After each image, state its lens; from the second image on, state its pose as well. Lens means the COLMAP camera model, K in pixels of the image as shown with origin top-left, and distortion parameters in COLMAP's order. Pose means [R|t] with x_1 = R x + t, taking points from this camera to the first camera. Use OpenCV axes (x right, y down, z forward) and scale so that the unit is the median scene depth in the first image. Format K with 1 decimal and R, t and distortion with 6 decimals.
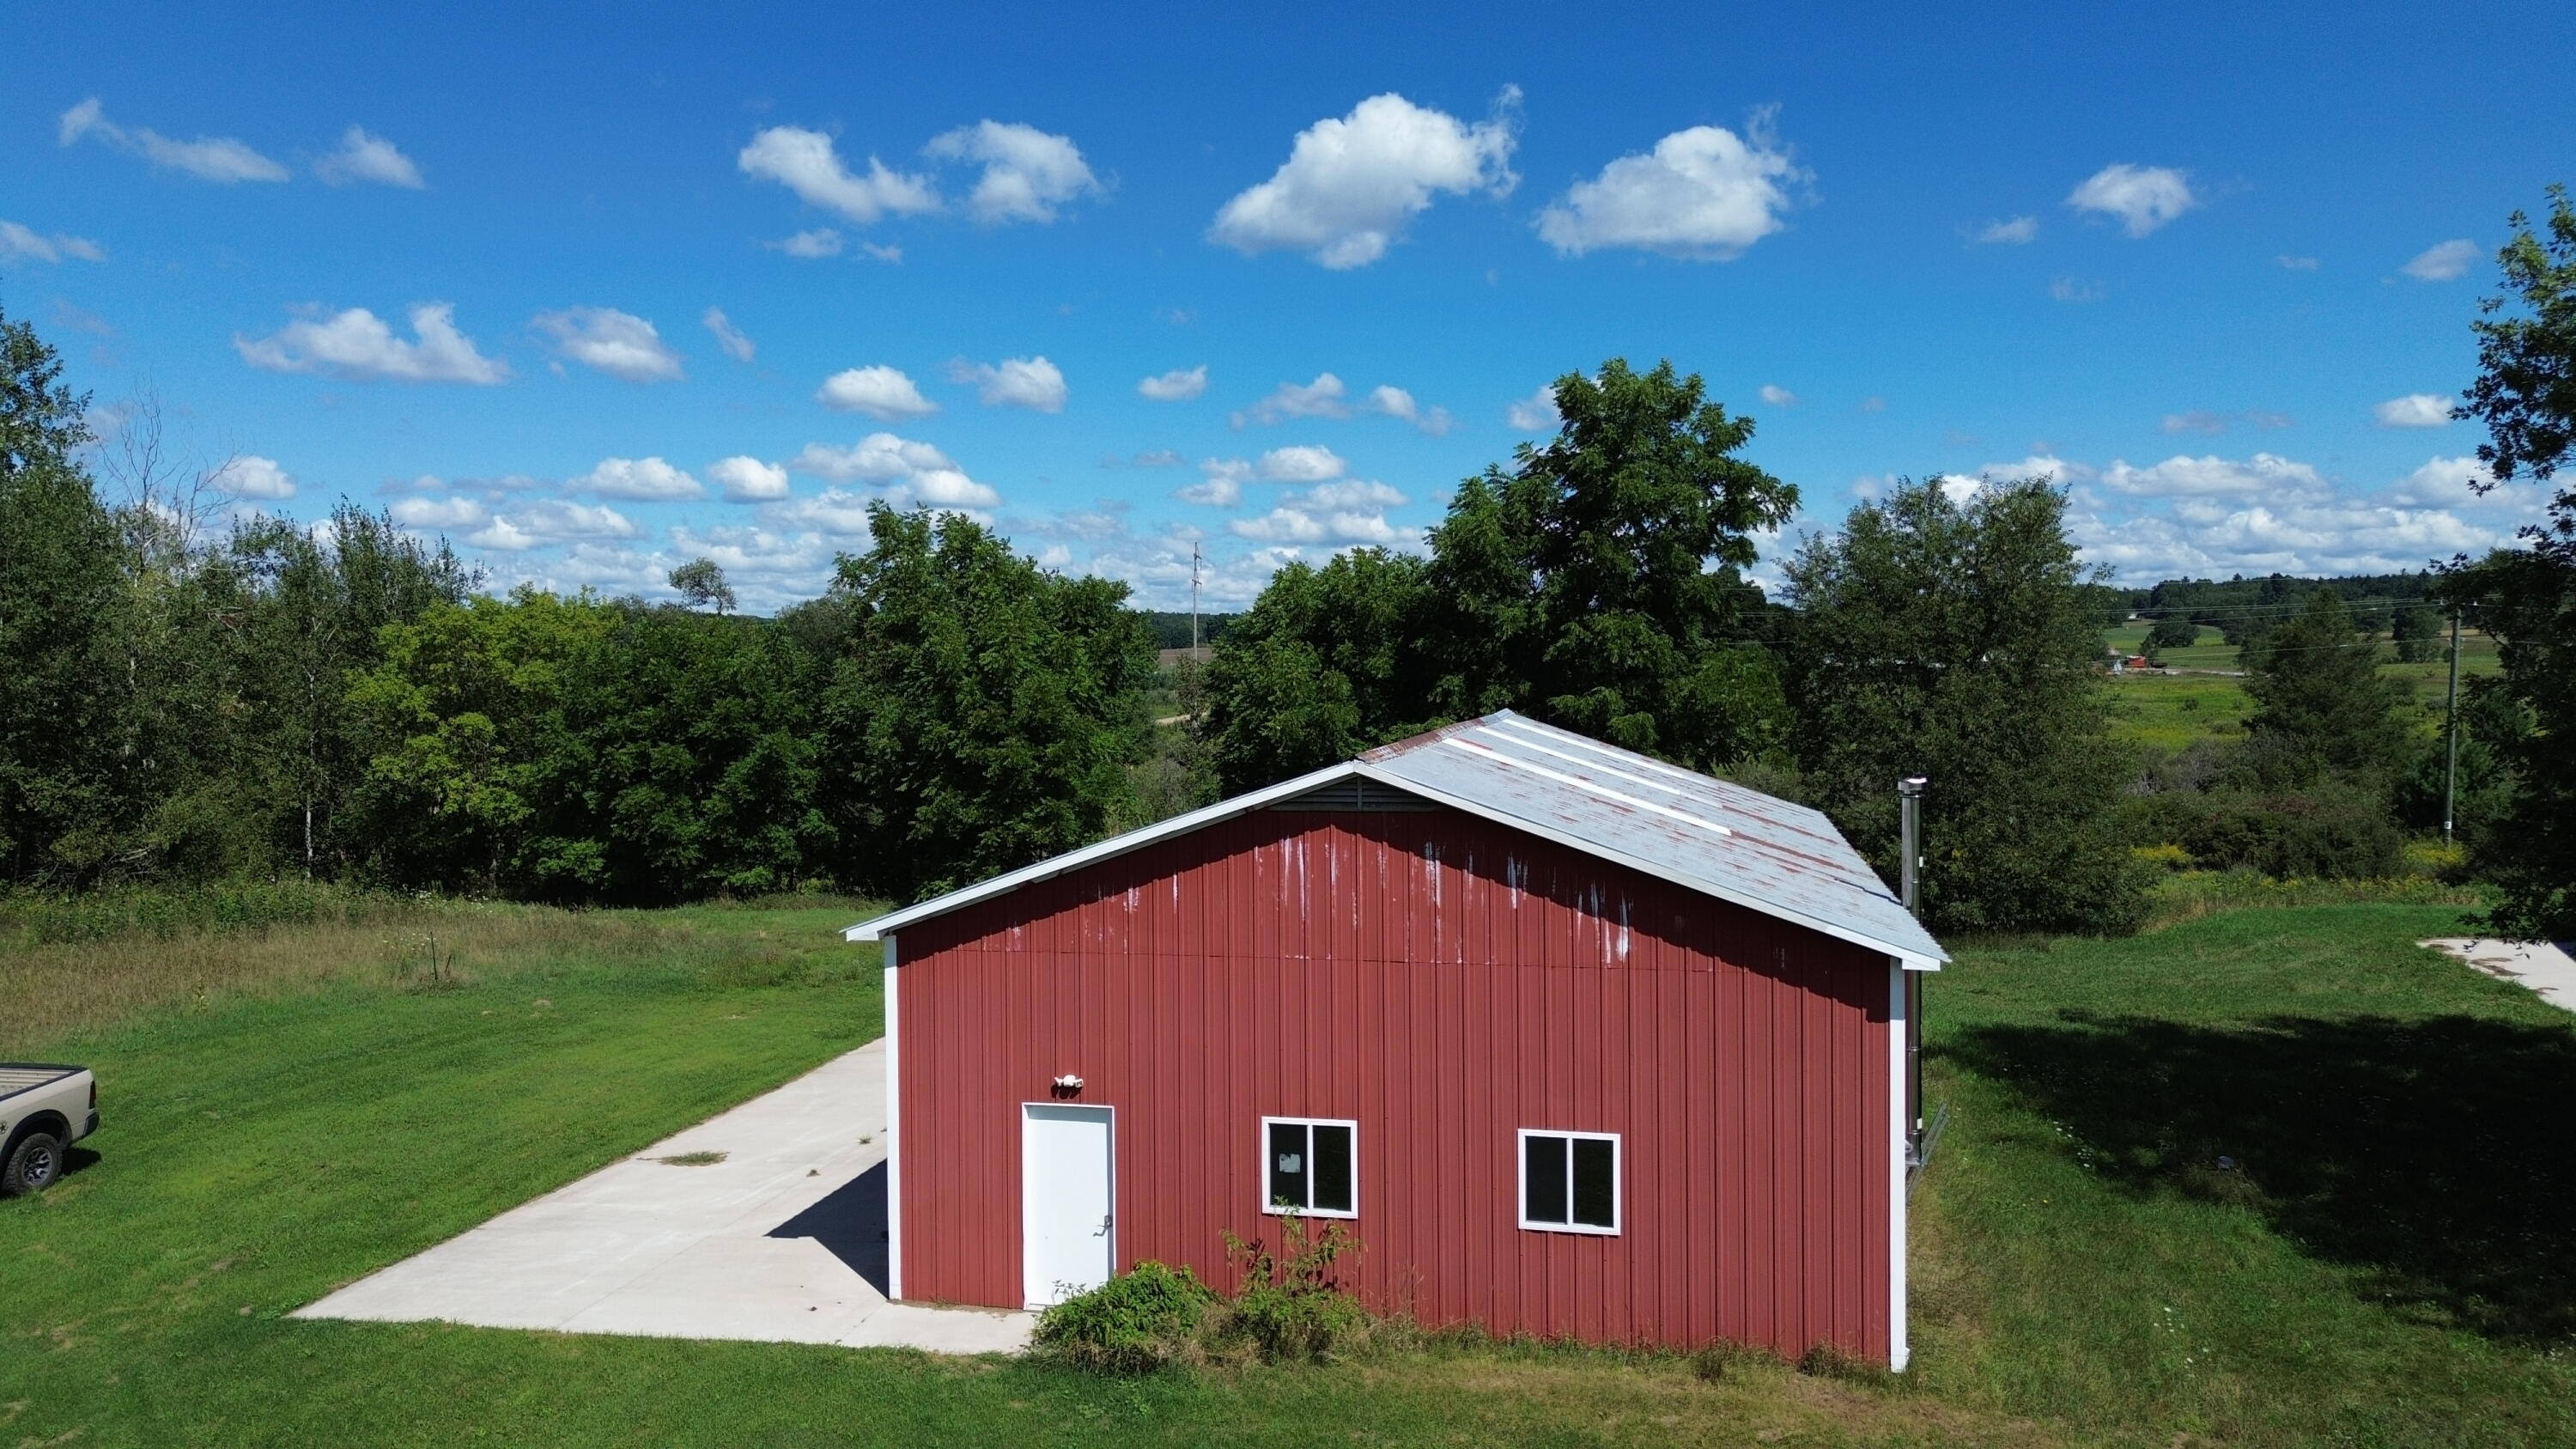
lens RADIAL K [[1819.0, 0, 1282.7], [0, 1819.0, 711.0], [0, 0, 1]] dist [0.050632, -0.039746]
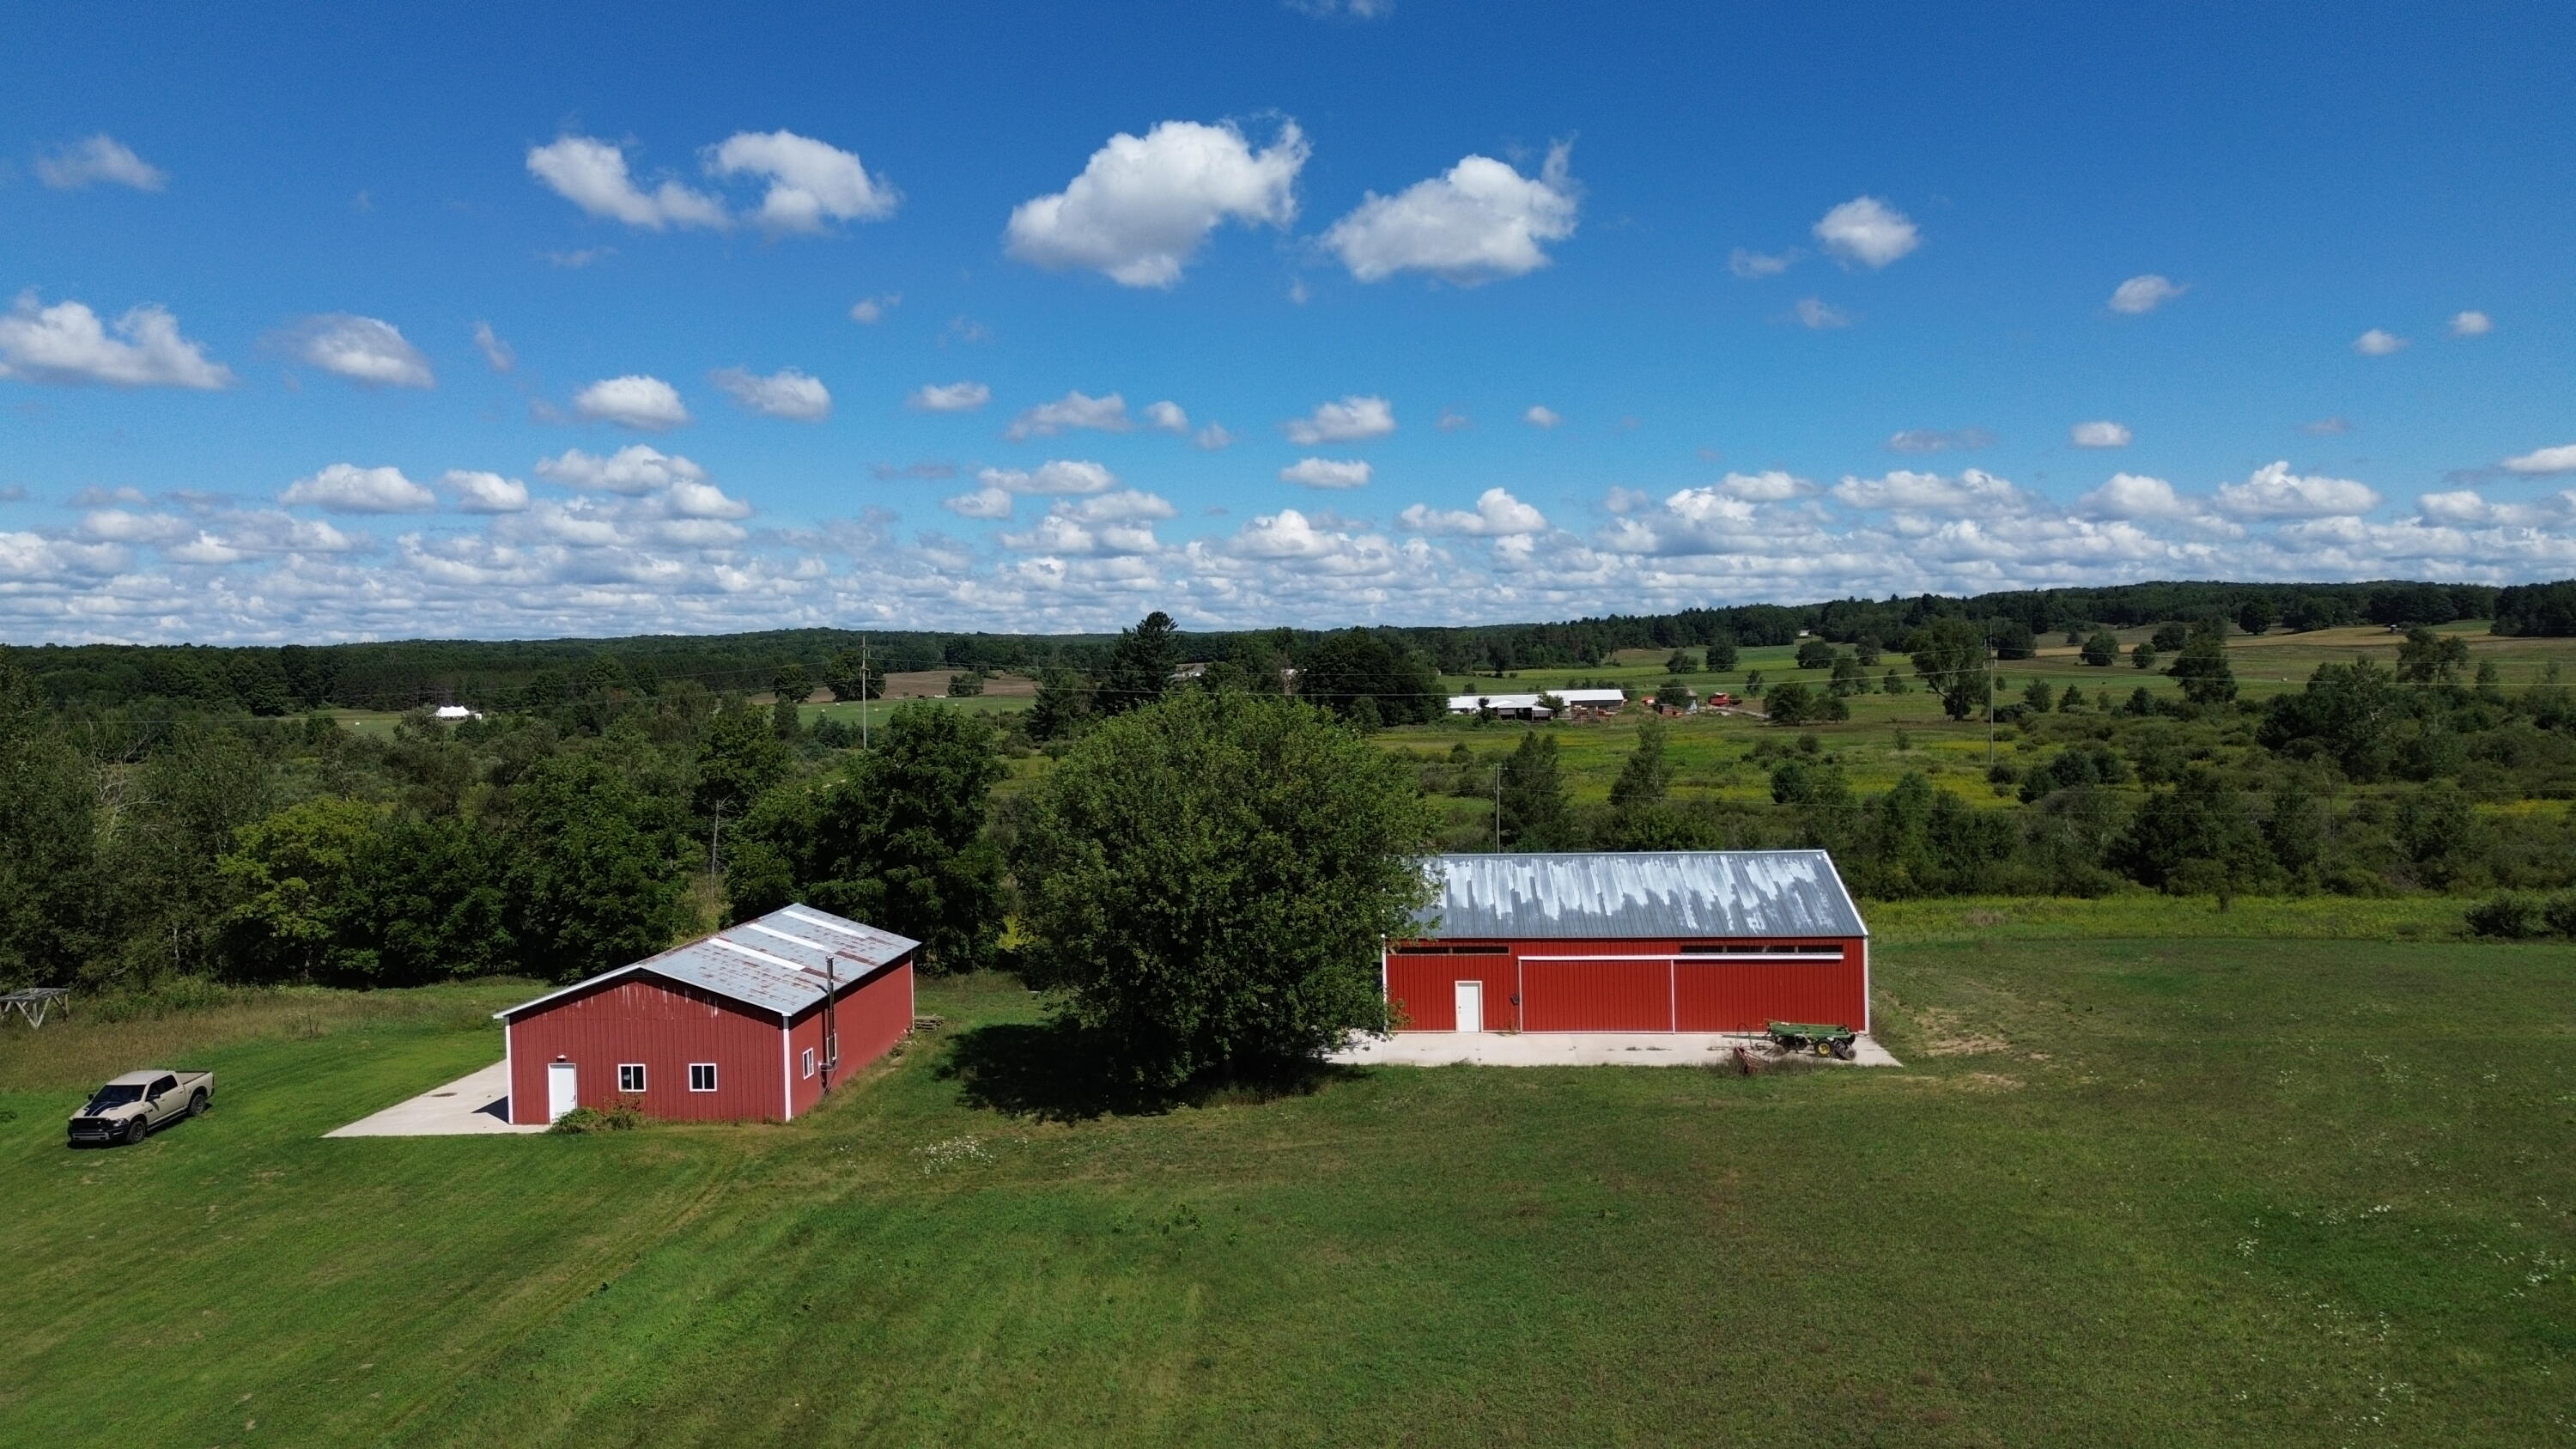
lens RADIAL K [[1819.0, 0, 1279.3], [0, 1819.0, 749.6], [0, 0, 1]] dist [0.050632, -0.039746]
pose [[0.991164, -0.017805, 0.131439, 0.268493], [0.015791, 0.999742, 0.016348, -0.141841], [-0.131696, -0.014128, 0.991189, -0.894529]]
